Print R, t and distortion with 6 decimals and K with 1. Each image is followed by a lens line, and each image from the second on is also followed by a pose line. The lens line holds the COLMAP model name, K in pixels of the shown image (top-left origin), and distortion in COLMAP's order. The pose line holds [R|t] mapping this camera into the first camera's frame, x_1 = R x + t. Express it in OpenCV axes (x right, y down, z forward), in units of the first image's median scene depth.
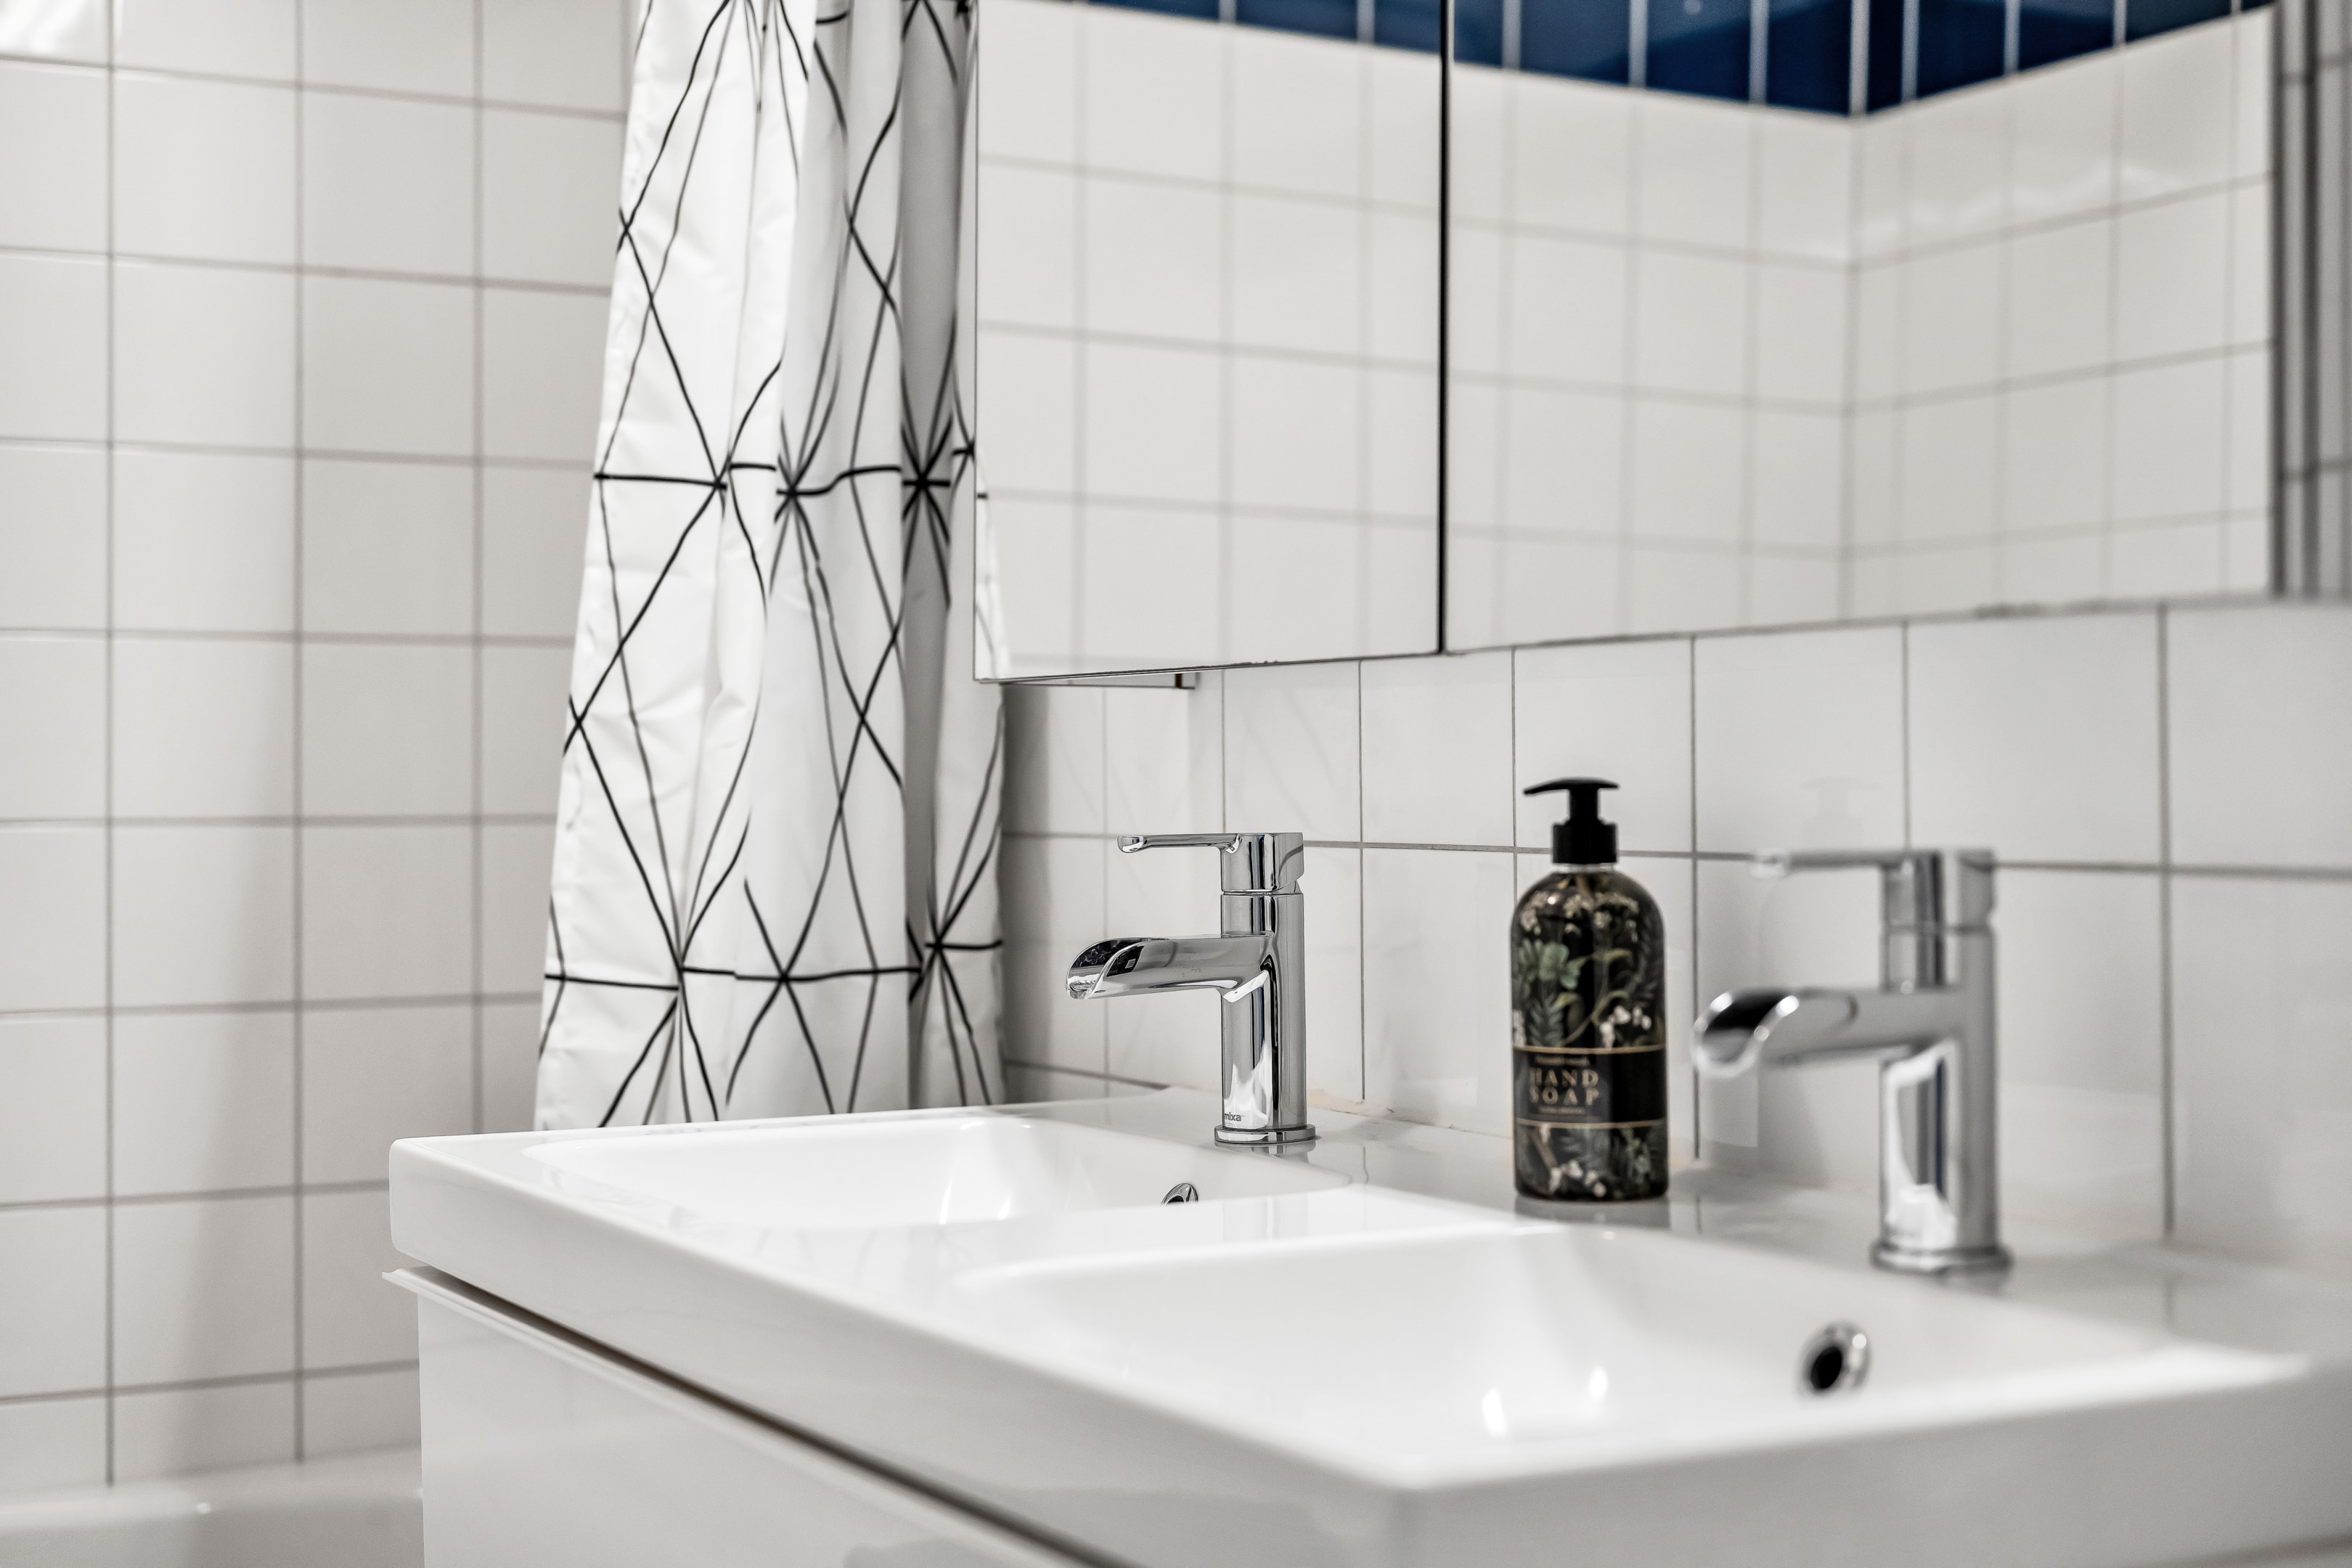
lens RADIAL K [[3355.6, 0, 1175.7], [0, 3355.6, 788.8], [0, 0, 1]] dist [-0.004781, 0.000000]
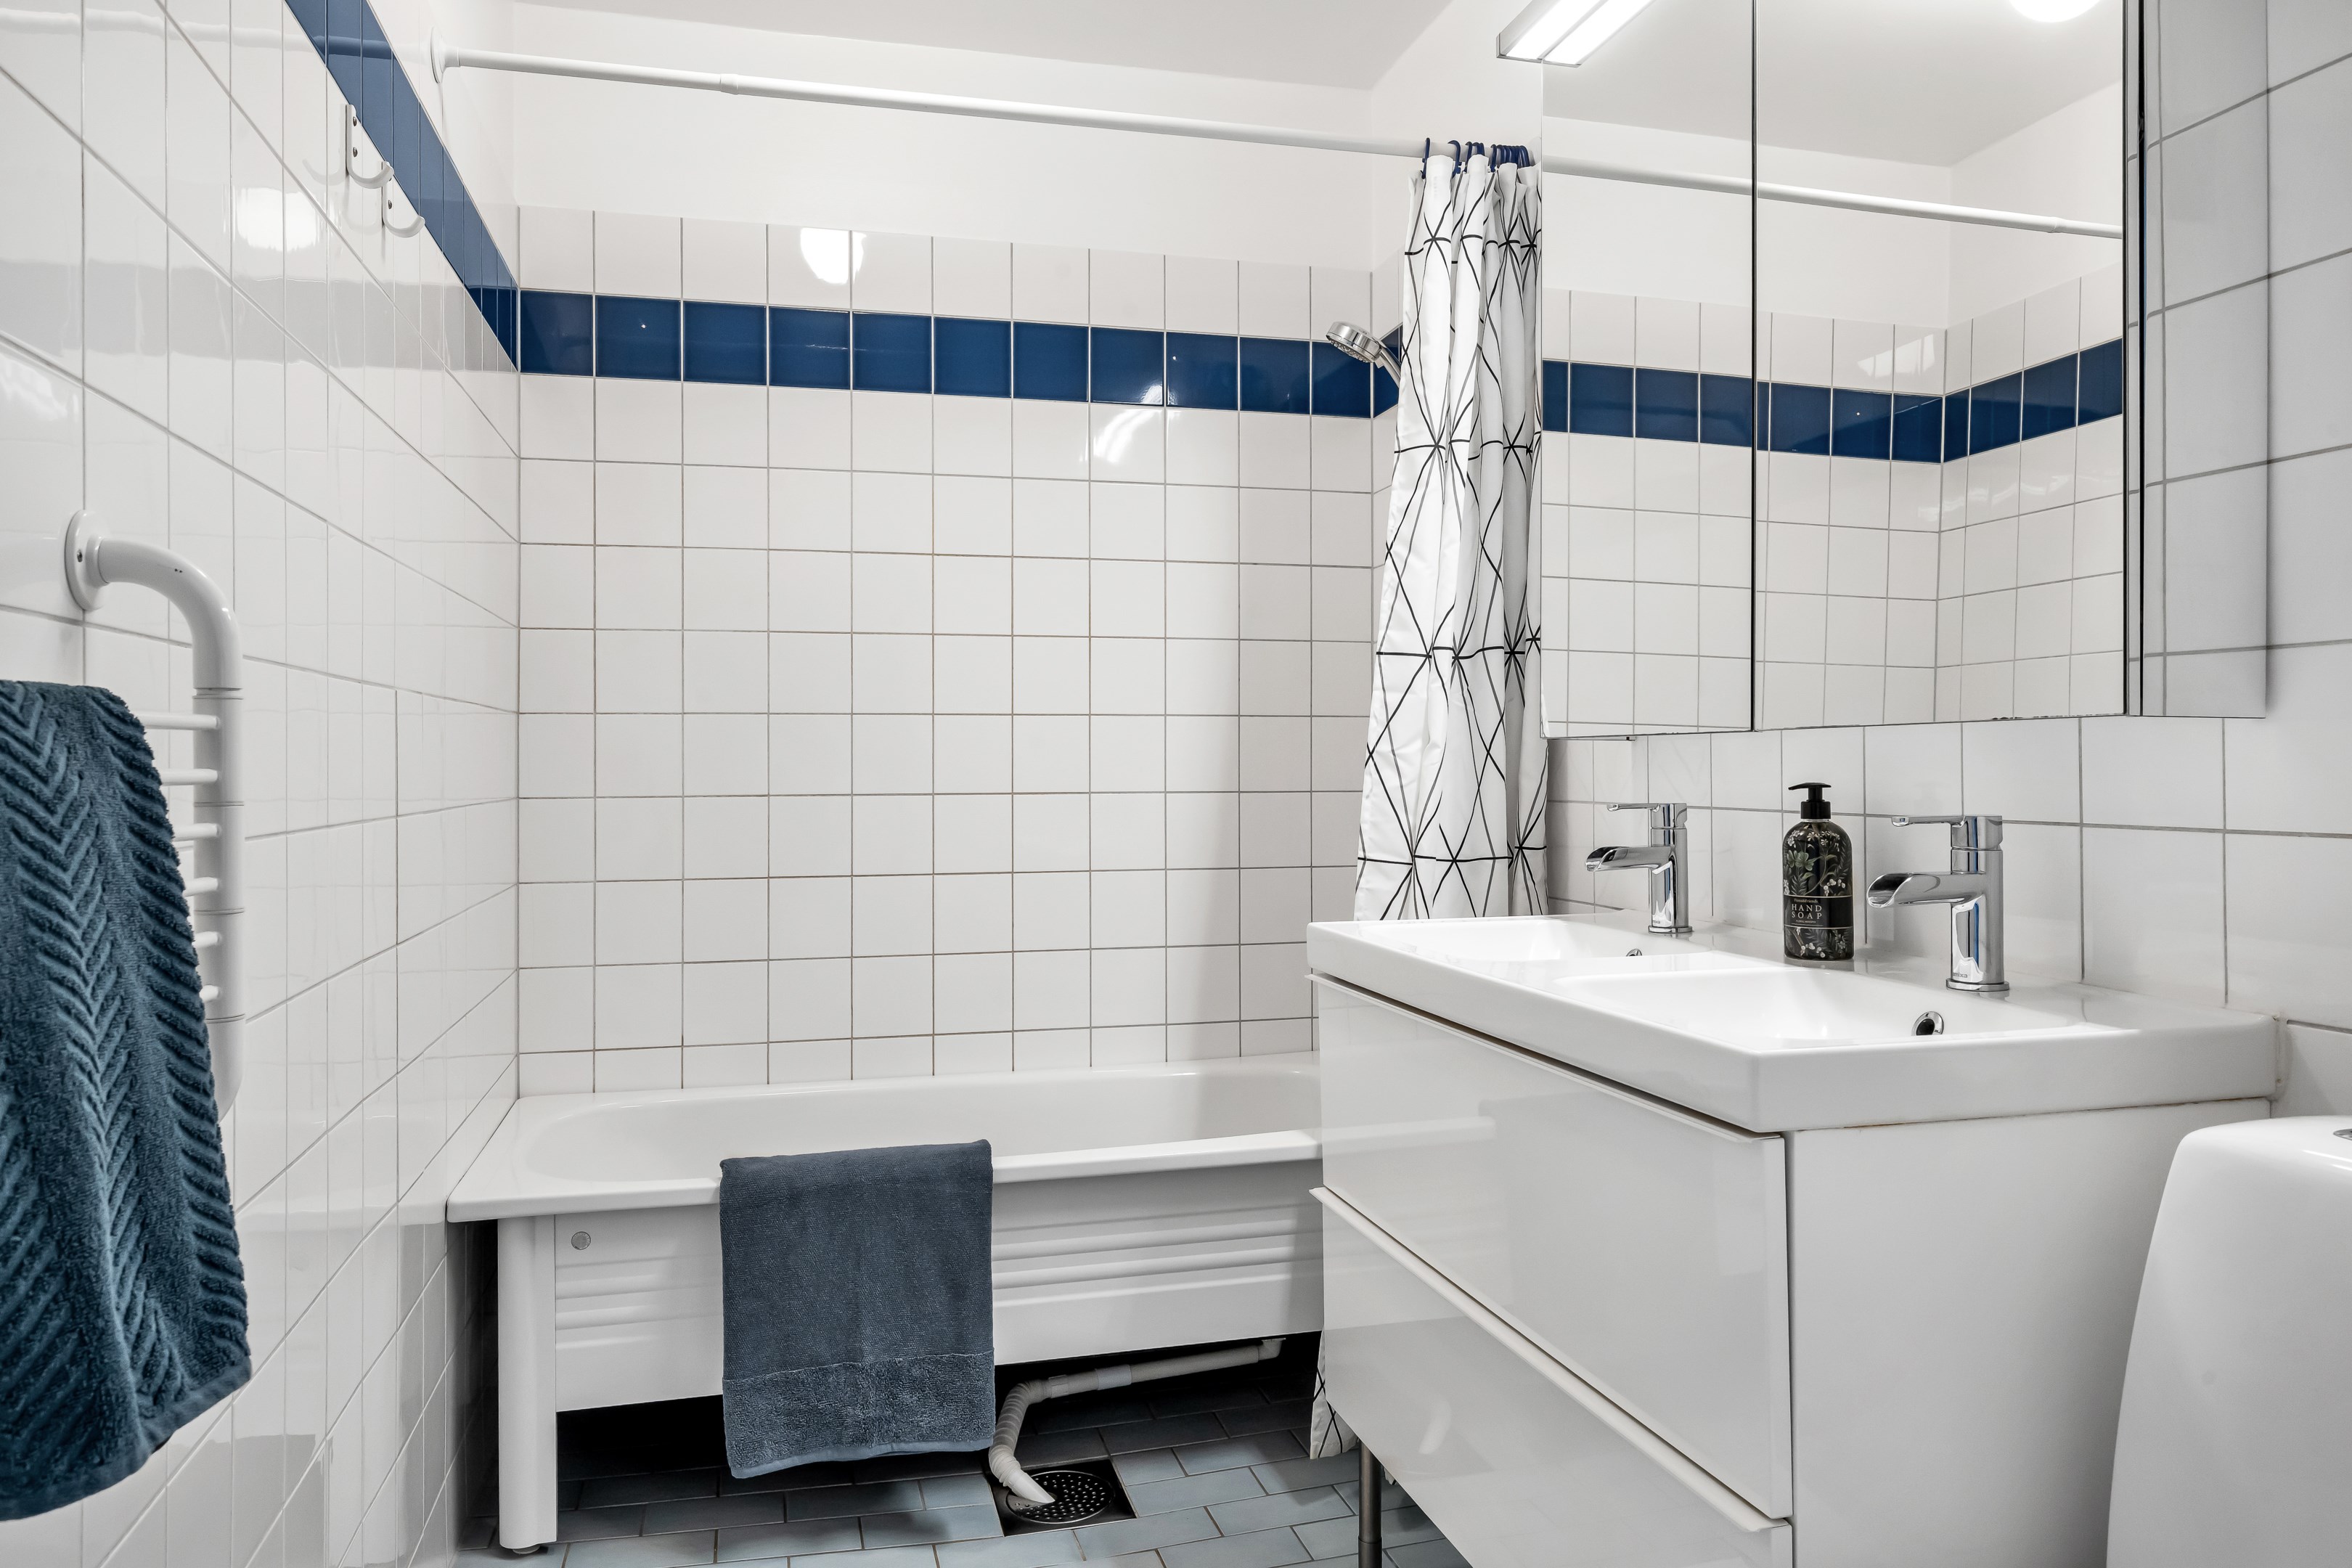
lens RADIAL K [[1567.2, 0, 1184.3], [0, 1567.2, 761.8], [0, 0, 1]] dist [-0.000950, -0.004789]
pose [[0.968838, 0.000961, -0.247694, -0.027329], [-0.002326, 0.999984, -0.005219, -0.008185], [0.247685, 0.005633, 0.968824, -0.140221]]
